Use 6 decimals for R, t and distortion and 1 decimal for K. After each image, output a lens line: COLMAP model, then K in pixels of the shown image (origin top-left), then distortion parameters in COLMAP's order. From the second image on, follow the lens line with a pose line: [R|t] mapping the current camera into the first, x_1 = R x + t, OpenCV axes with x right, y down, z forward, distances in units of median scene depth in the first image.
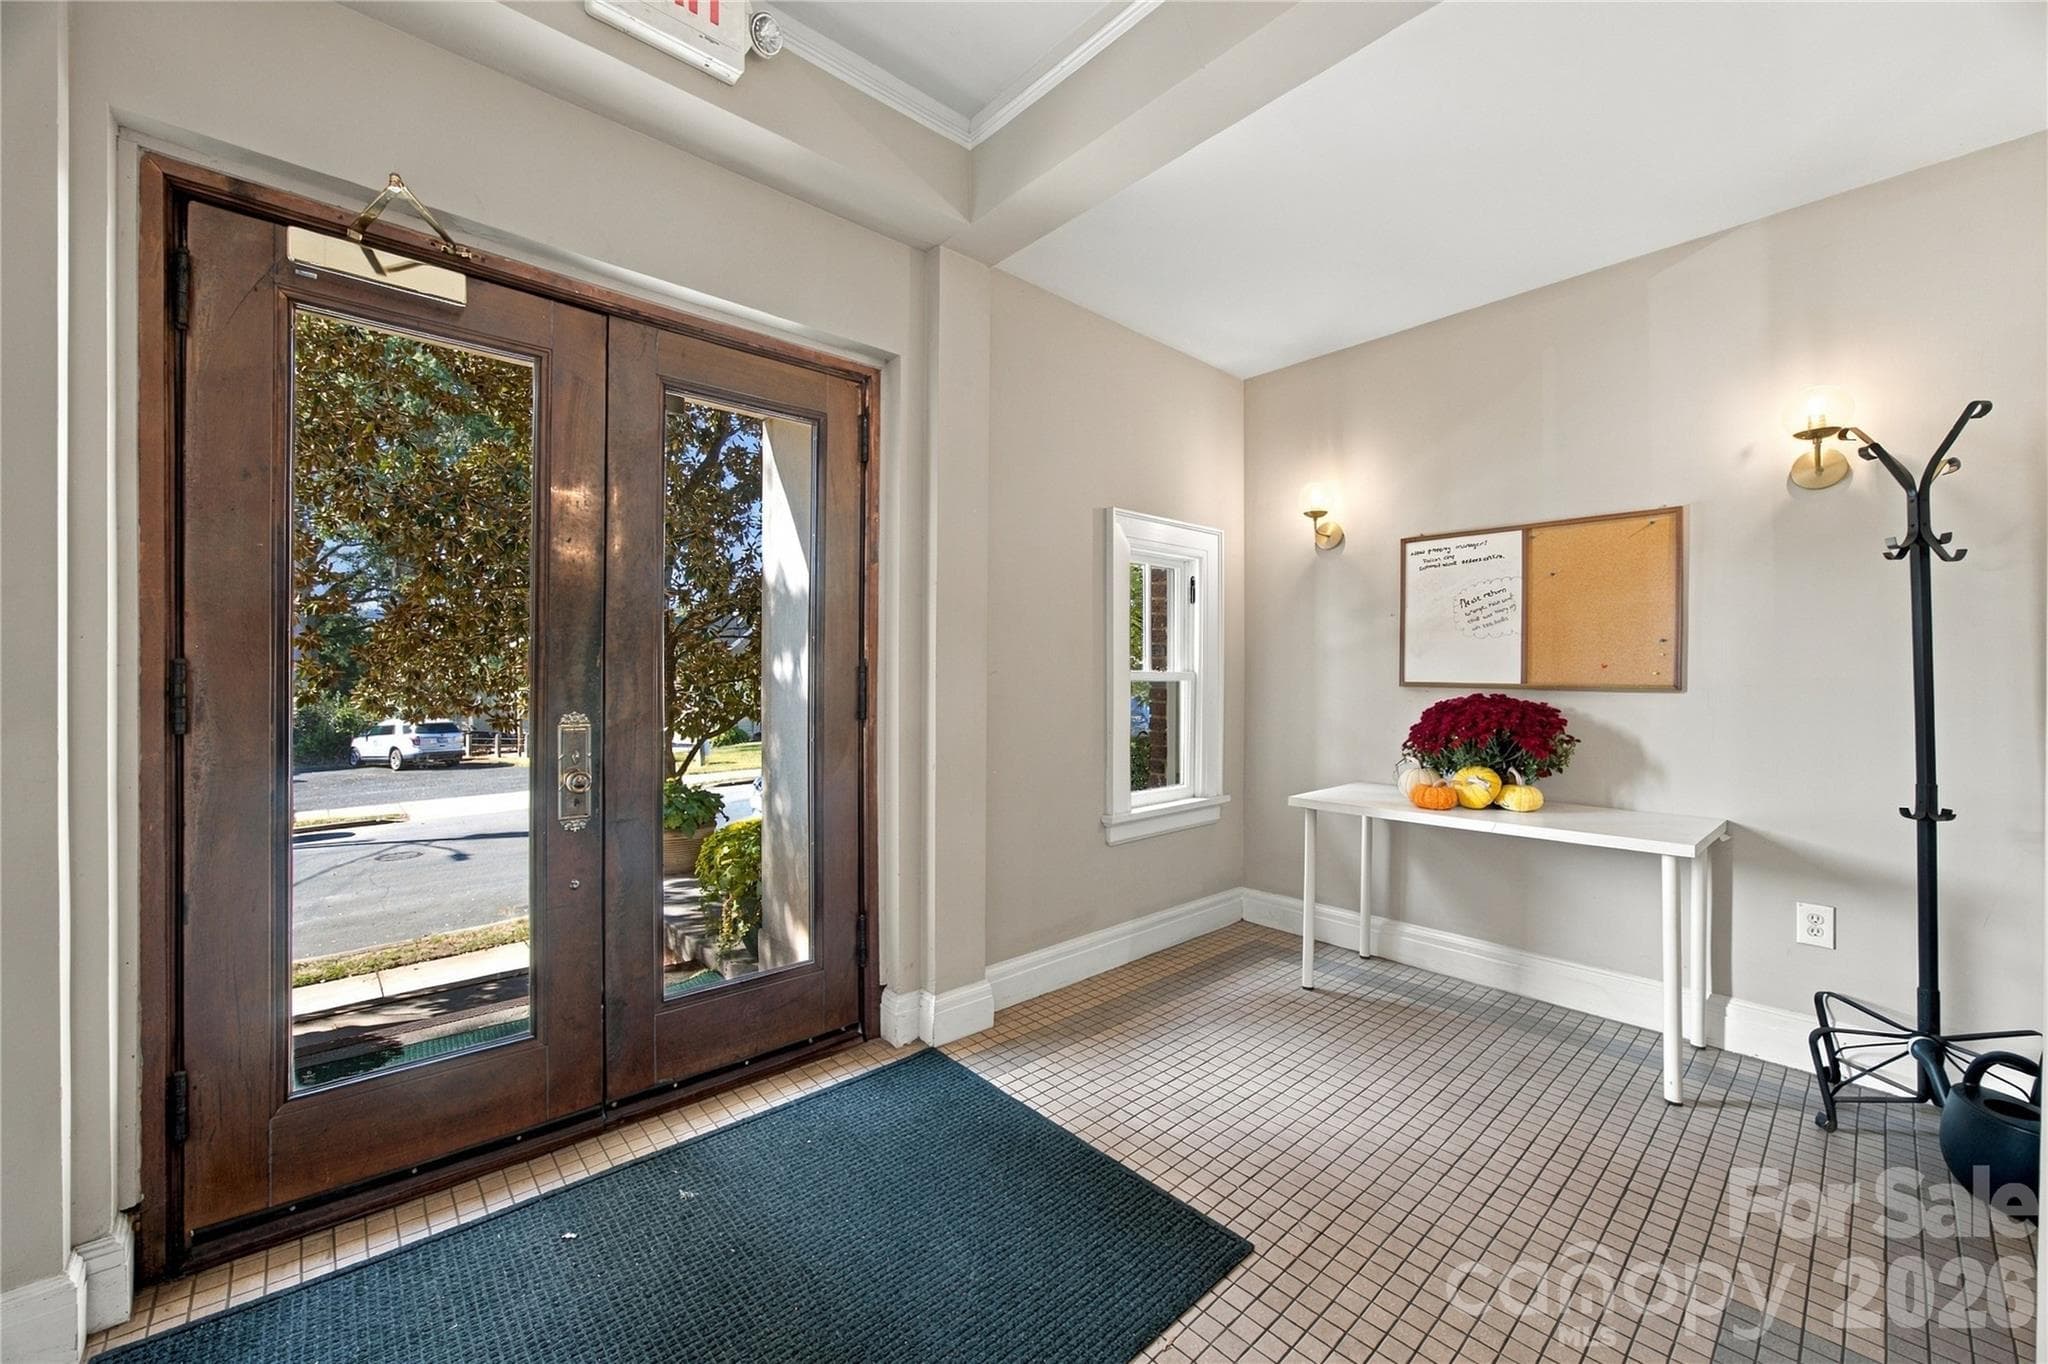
lens RADIAL K [[783.6, 0, 1024.0], [0, 783.6, 682.0], [0, 0, 1]] dist [-0.055603, 0.012391]
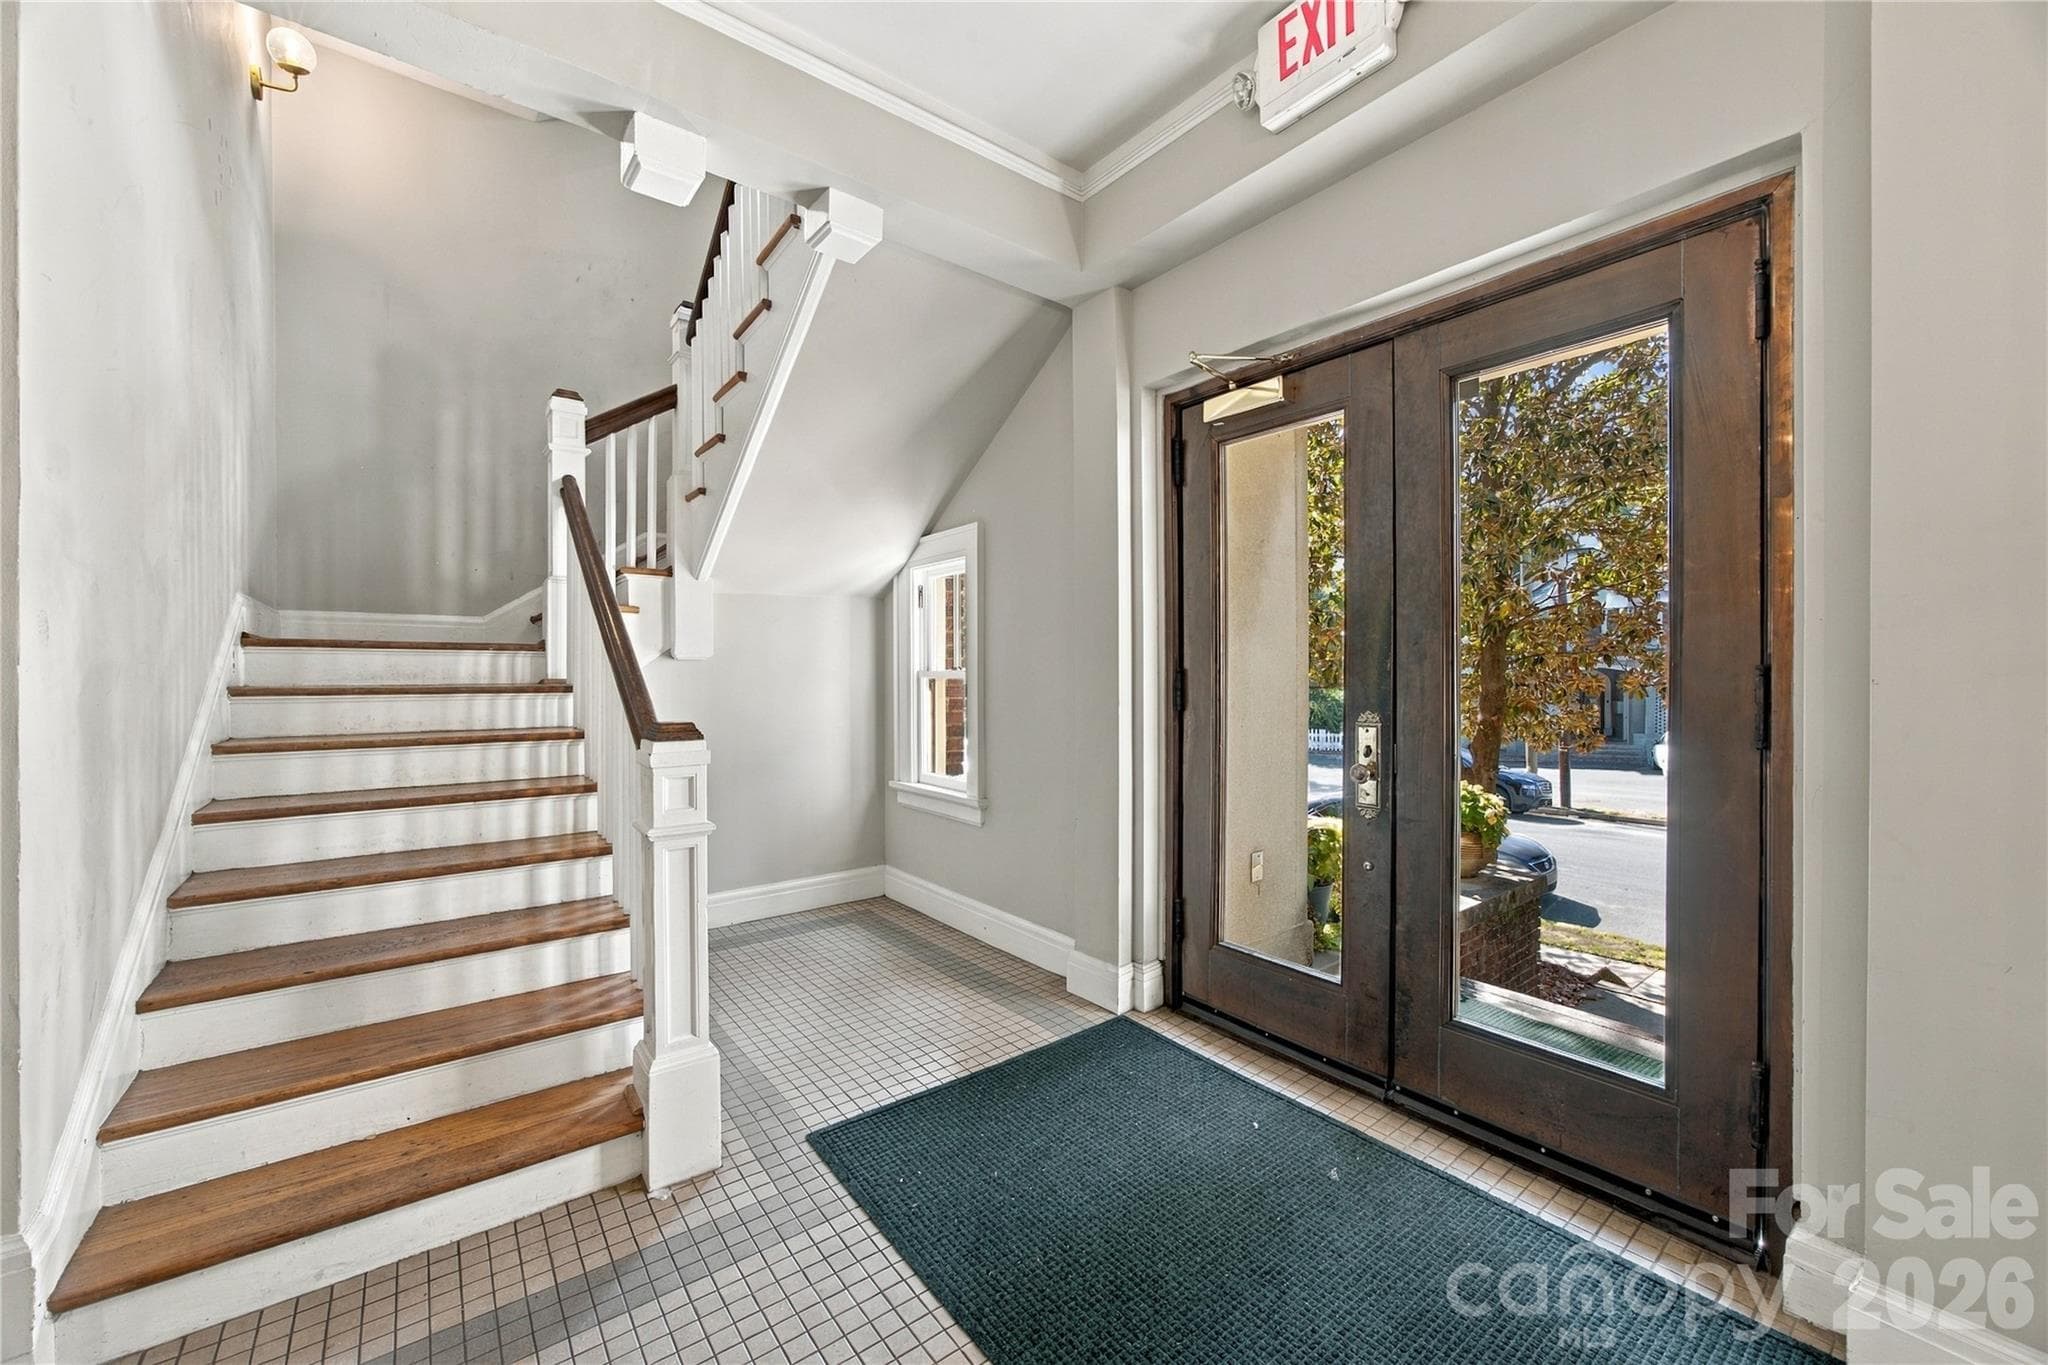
lens RADIAL K [[830.5, 0, 1018.4], [0, 830.5, 673.9], [0, 0, 1]] dist [0.000798, -0.000183]
pose [[-0.110926, -0.004640, -0.993818, 0.750554], [-0.011673, 0.999926, -0.003366, -0.002832], [0.993760, 0.011227, -0.110972, 0.691104]]
